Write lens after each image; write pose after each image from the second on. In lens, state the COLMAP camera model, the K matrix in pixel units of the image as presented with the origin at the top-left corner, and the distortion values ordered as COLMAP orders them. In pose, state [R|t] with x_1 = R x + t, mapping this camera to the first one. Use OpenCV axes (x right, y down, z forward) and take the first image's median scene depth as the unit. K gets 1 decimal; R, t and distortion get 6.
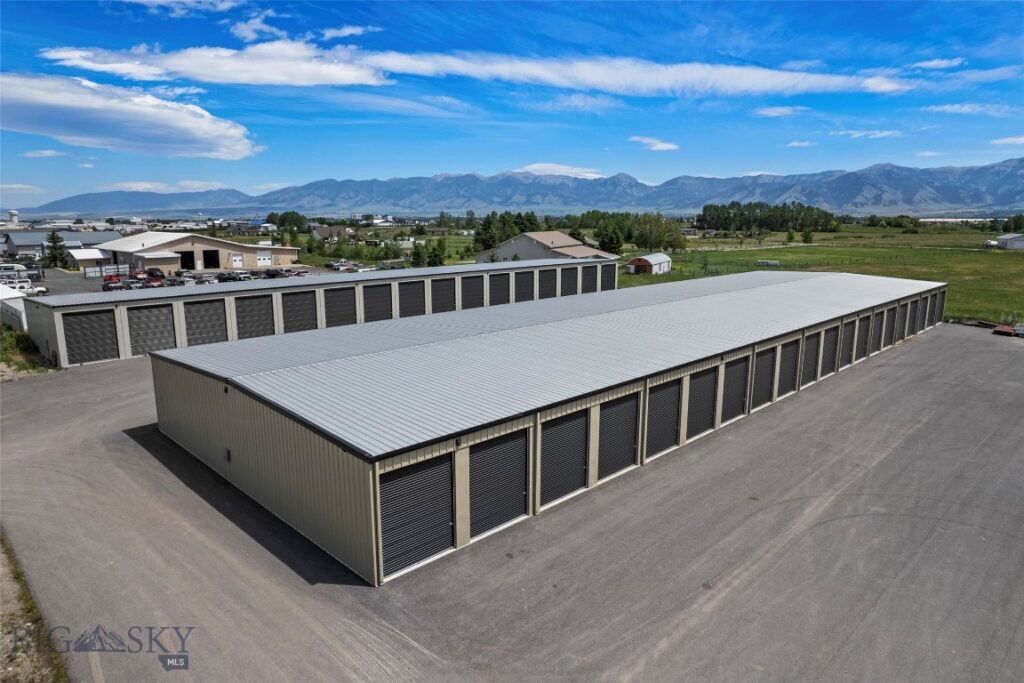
lens RADIAL K [[655.2, 0, 511.1], [0, 655.2, 340.1], [0, 0, 1]] dist [-0.070538, 0.060201]
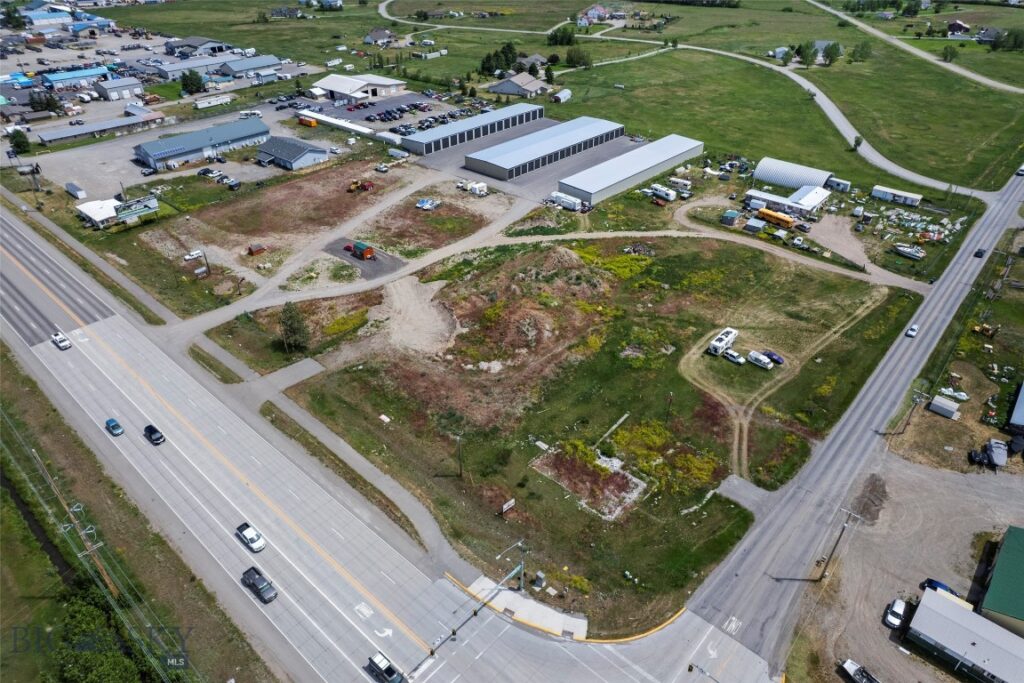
lens RADIAL K [[655.2, 0, 510.3], [0, 655.2, 343.5], [0, 0, 1]] dist [-0.070538, 0.060201]
pose [[0.998848, -0.030212, 0.037279, -0.072667], [0.012908, 0.917447, 0.397649, -0.167898], [-0.046215, -0.396709, 0.916780, -1.149728]]
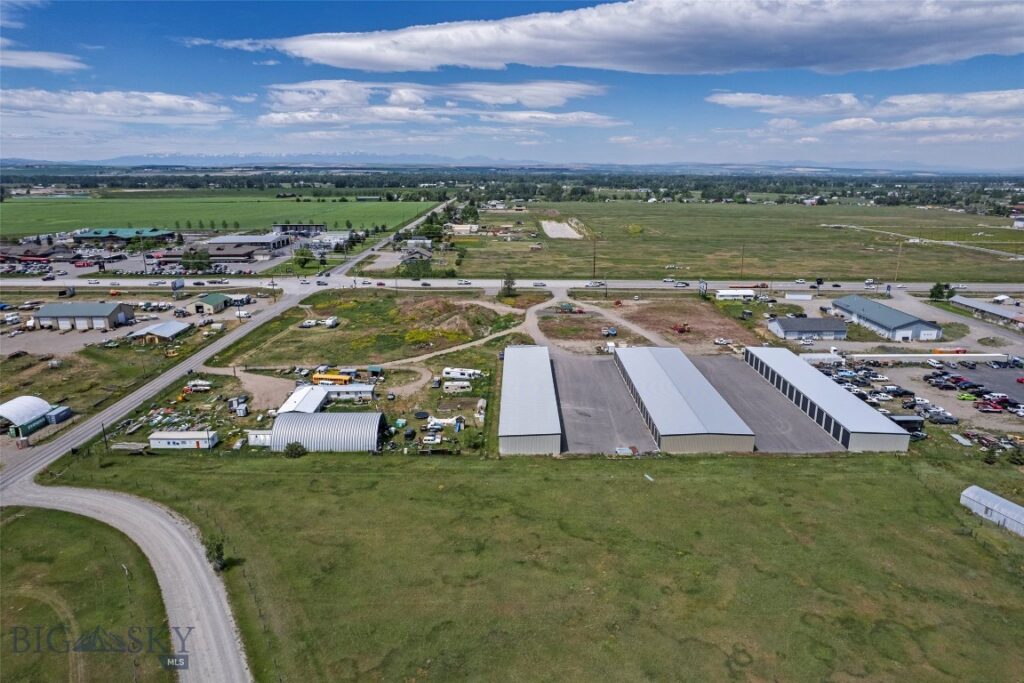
lens RADIAL K [[655.2, 0, 515.5], [0, 655.2, 343.2], [0, 0, 1]] dist [-0.070538, 0.060201]
pose [[-0.704427, 0.187770, -0.684489, 0.894897], [-0.130447, 0.913696, 0.384894, -0.412142], [0.697686, 0.360419, -0.619138, 0.699523]]
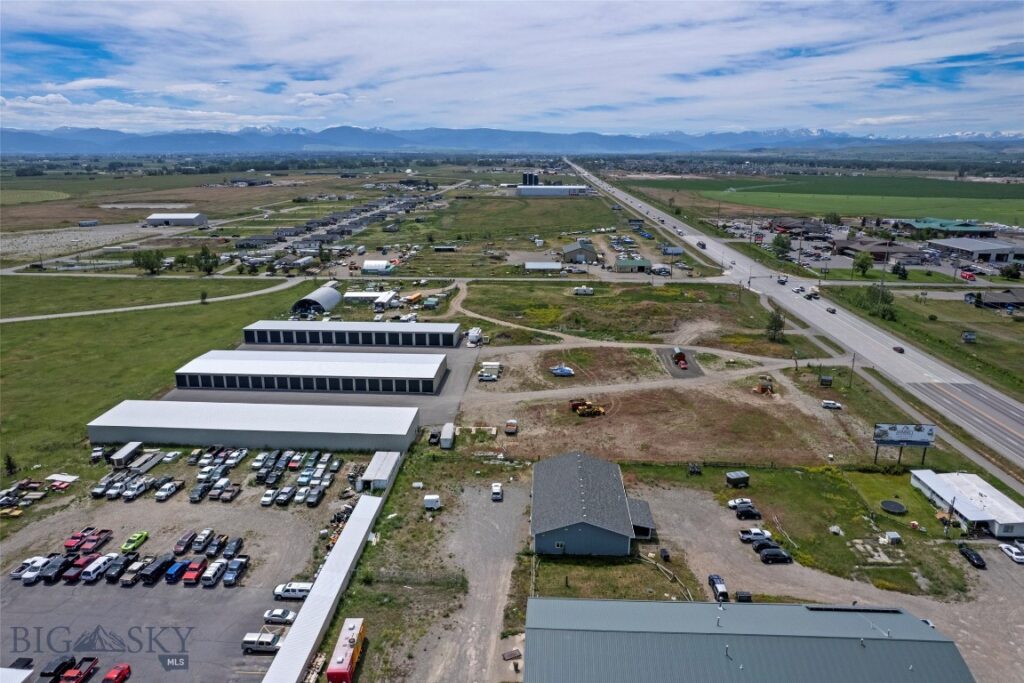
lens RADIAL K [[655.2, 0, 512.3], [0, 655.2, 347.2], [0, 0, 1]] dist [-0.070538, 0.060201]
pose [[-0.666606, -0.210741, 0.715000, -0.837498], [0.138445, 0.907510, 0.396557, -0.390418], [-0.732441, 0.363336, -0.575776, 0.625368]]
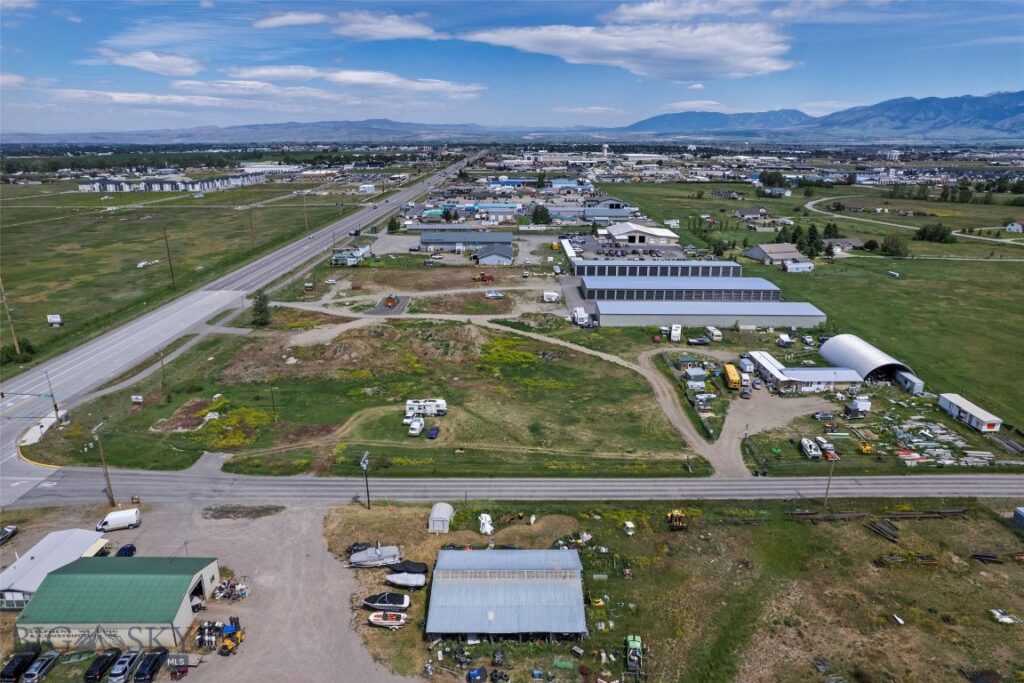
lens RADIAL K [[655.2, 0, 512.1], [0, 655.2, 333.6], [0, 0, 1]] dist [-0.070538, 0.060201]
pose [[0.702080, 0.209942, -0.680447, 0.777155], [-0.136286, 0.977503, 0.160976, -0.083052], [0.698935, -0.020283, 0.714898, -0.930692]]
